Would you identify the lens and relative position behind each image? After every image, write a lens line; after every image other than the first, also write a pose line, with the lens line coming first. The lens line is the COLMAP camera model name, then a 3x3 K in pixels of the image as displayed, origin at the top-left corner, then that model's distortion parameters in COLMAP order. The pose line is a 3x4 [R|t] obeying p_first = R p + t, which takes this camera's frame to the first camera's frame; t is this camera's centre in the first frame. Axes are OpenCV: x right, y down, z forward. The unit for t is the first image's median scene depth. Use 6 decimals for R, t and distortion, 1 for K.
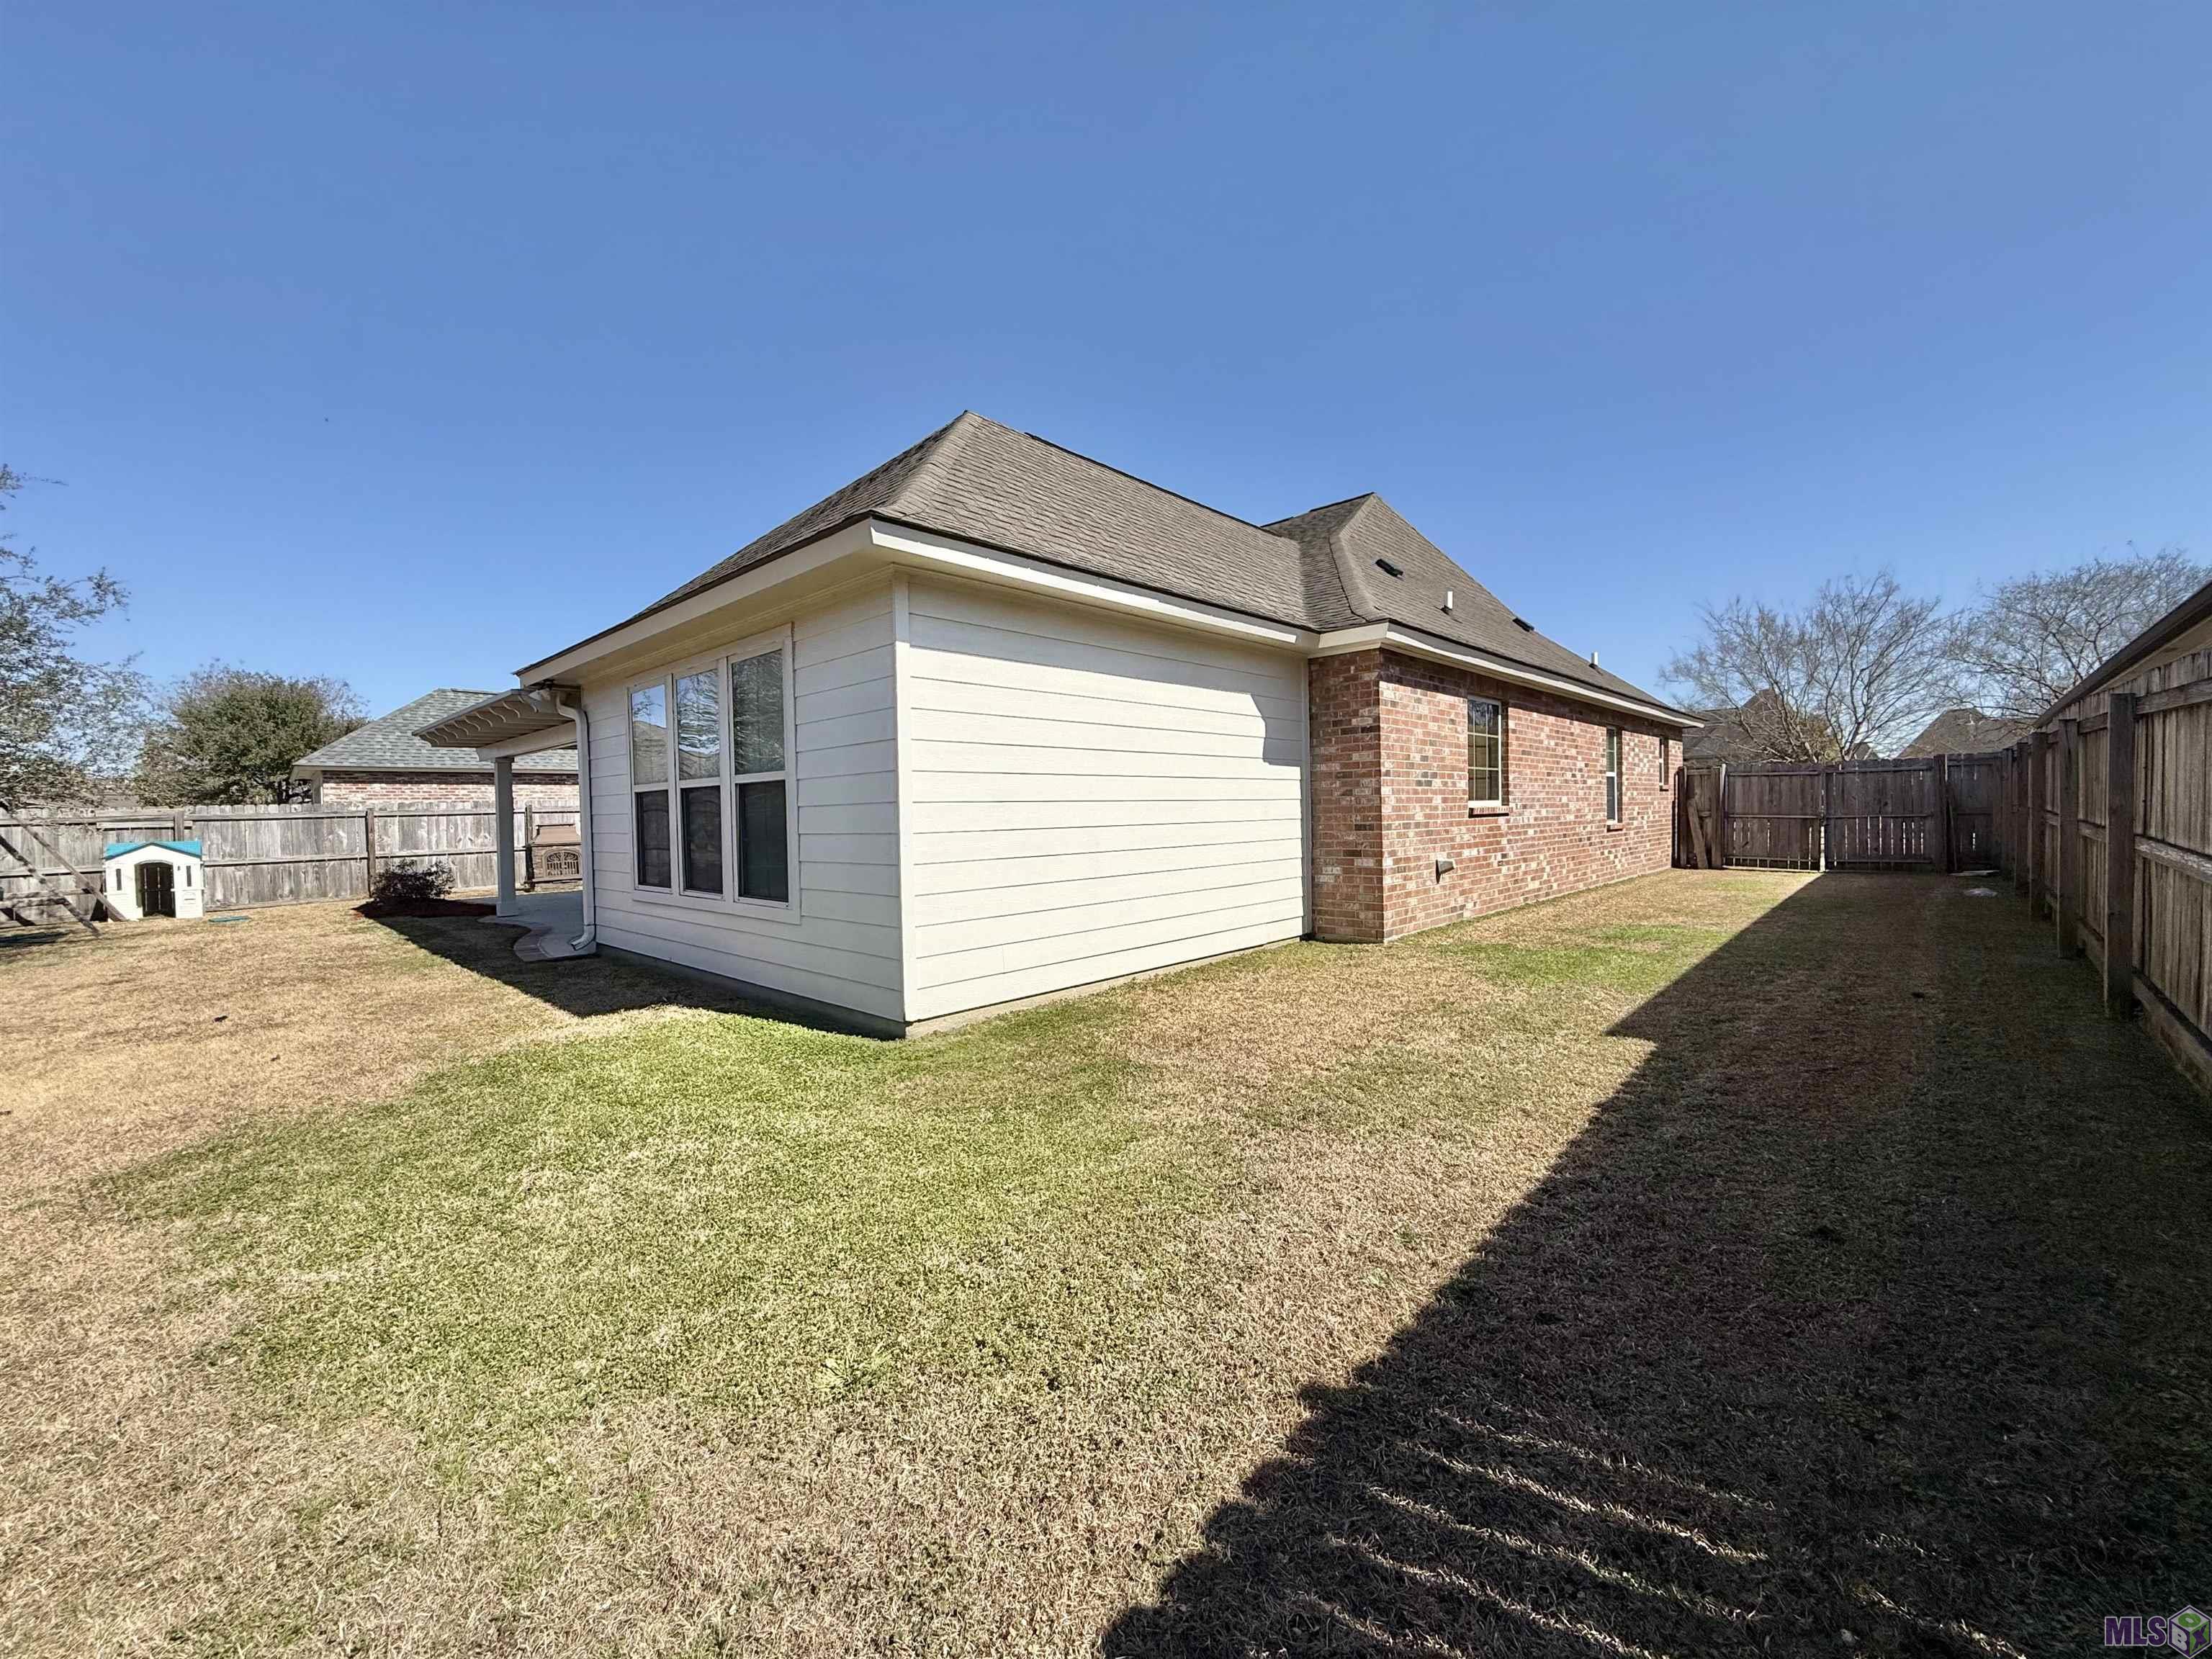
lens RADIAL K [[887.5, 0, 1110.2], [0, 887.5, 831.2], [0, 0, 1]] dist [-0.005860, -0.000591]
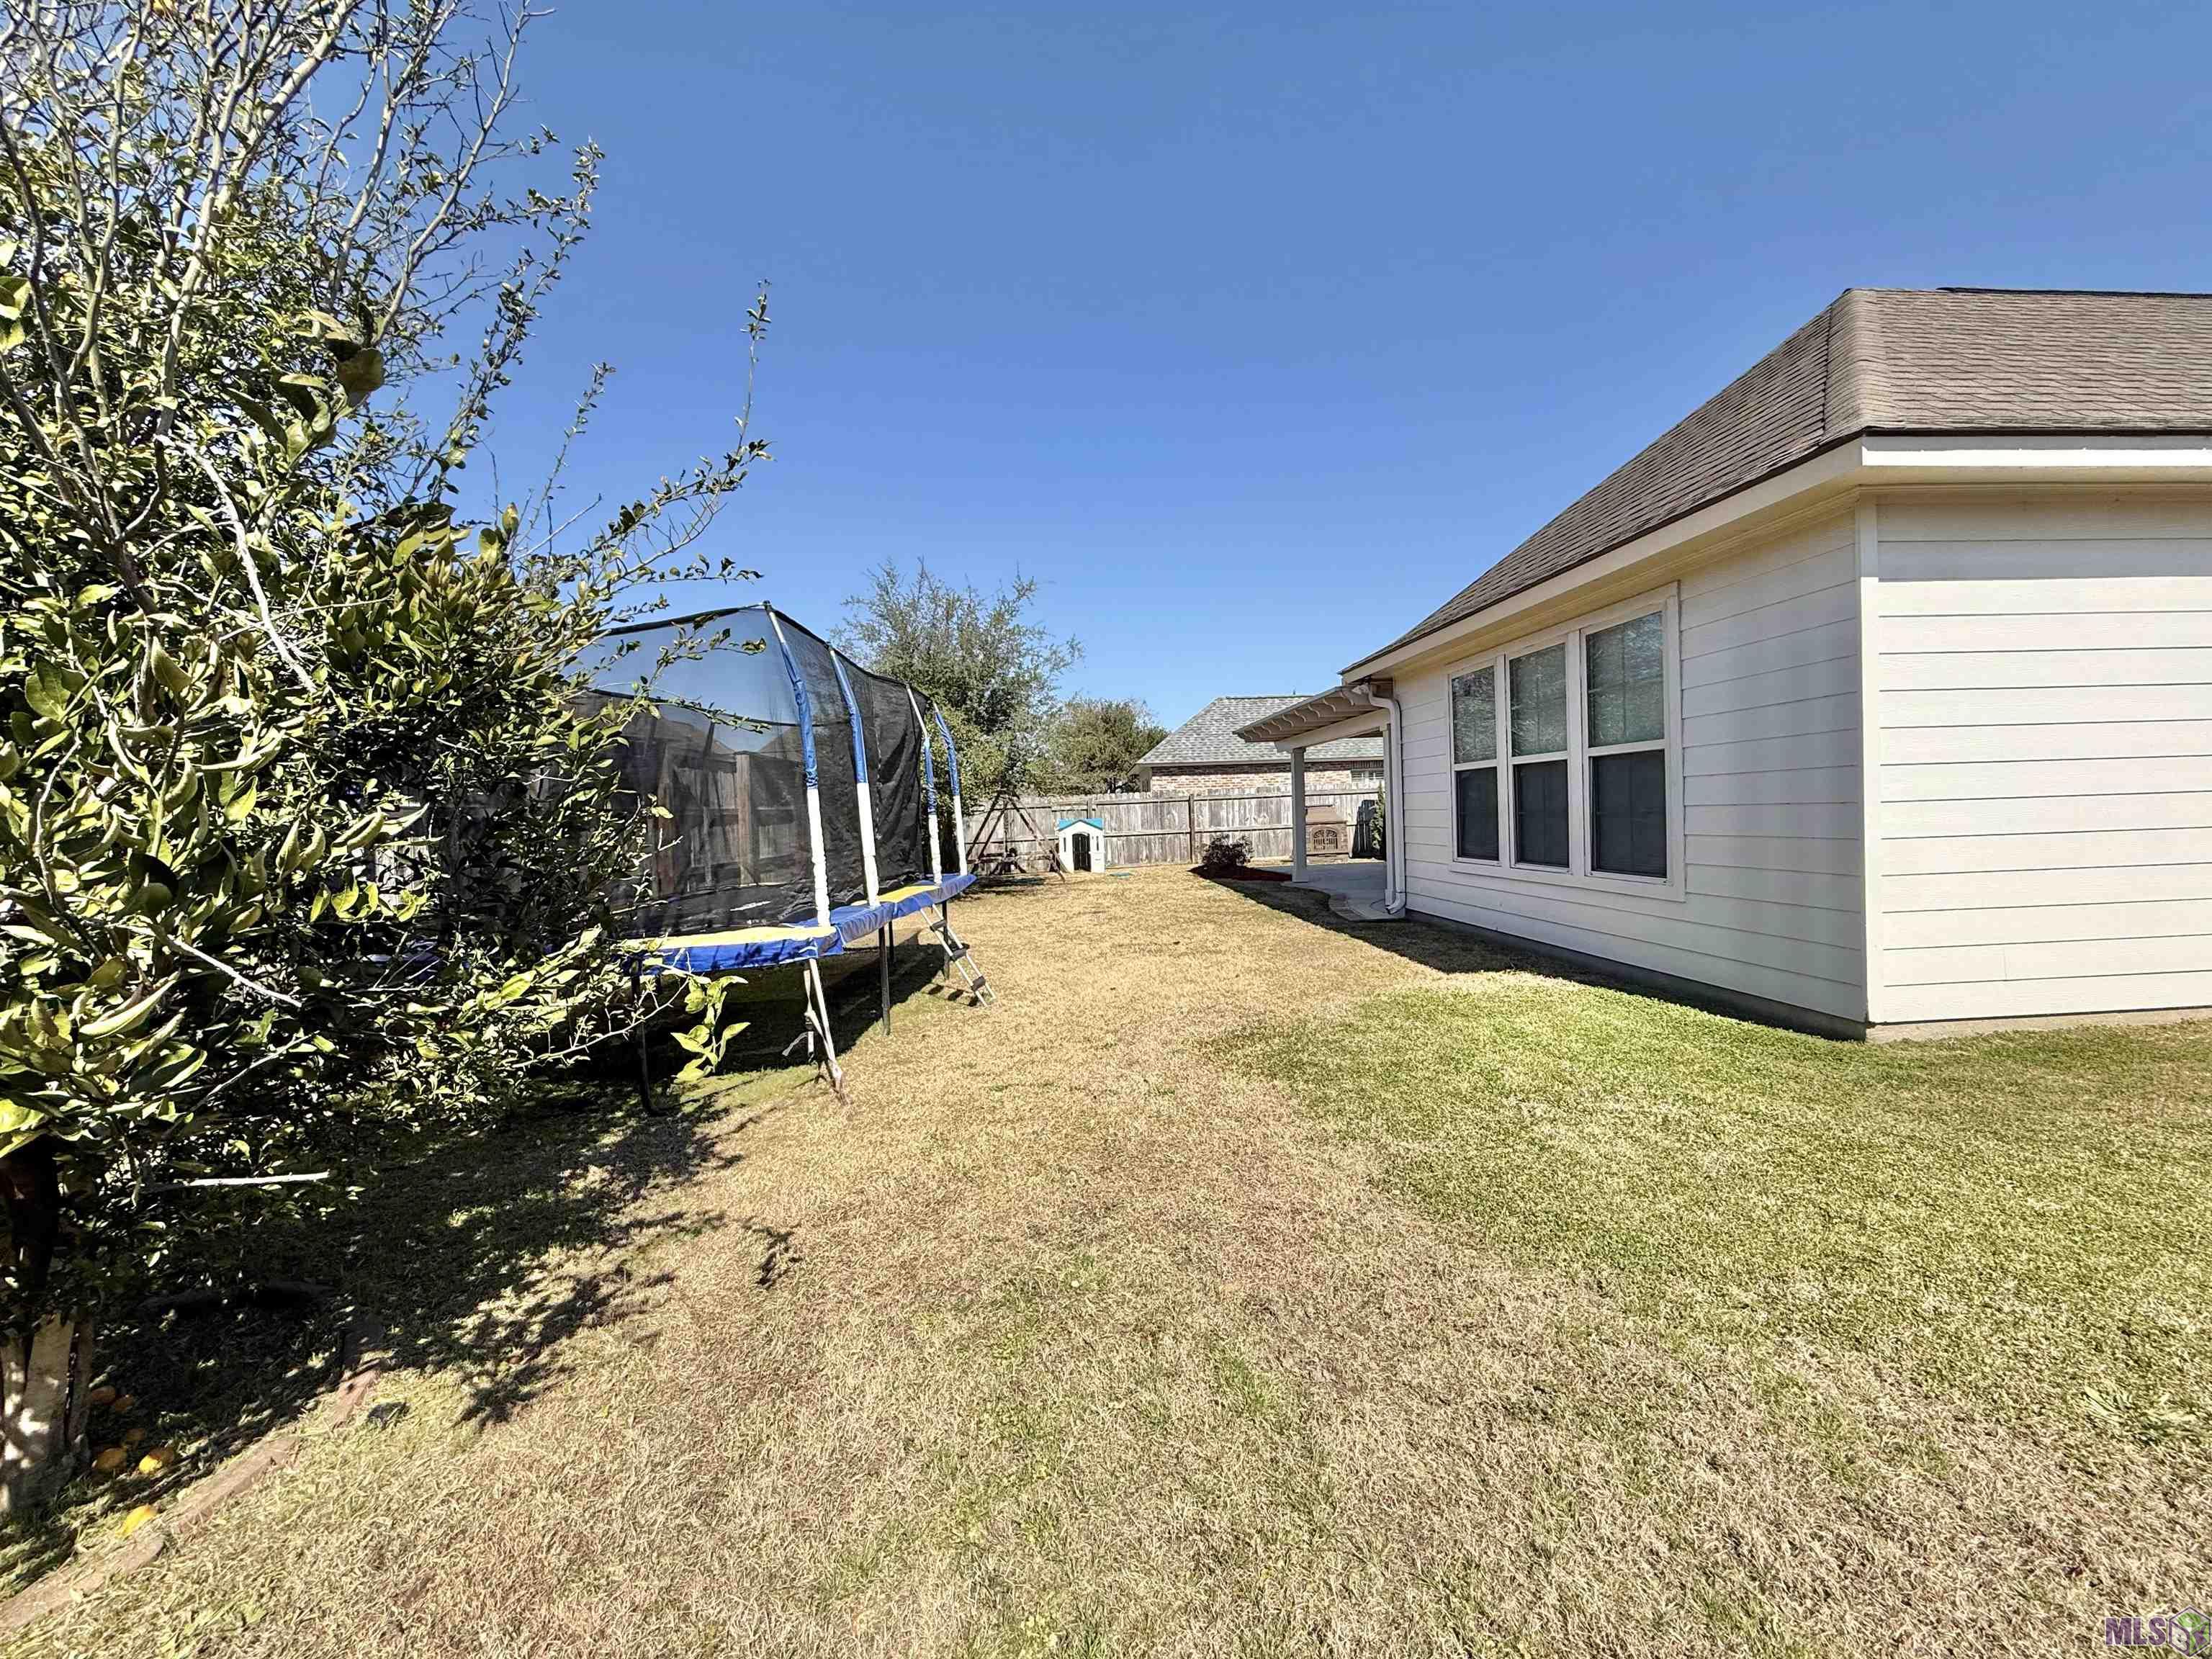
lens RADIAL K [[887.5, 0, 1120.8], [0, 887.5, 826.6], [0, 0, 1]] dist [-0.005860, -0.000591]
pose [[0.724497, 0.008855, -0.689221, -0.118435], [0.002376, 0.999879, 0.015344, 0.008157], [0.689274, -0.012754, 0.724389, -0.078563]]
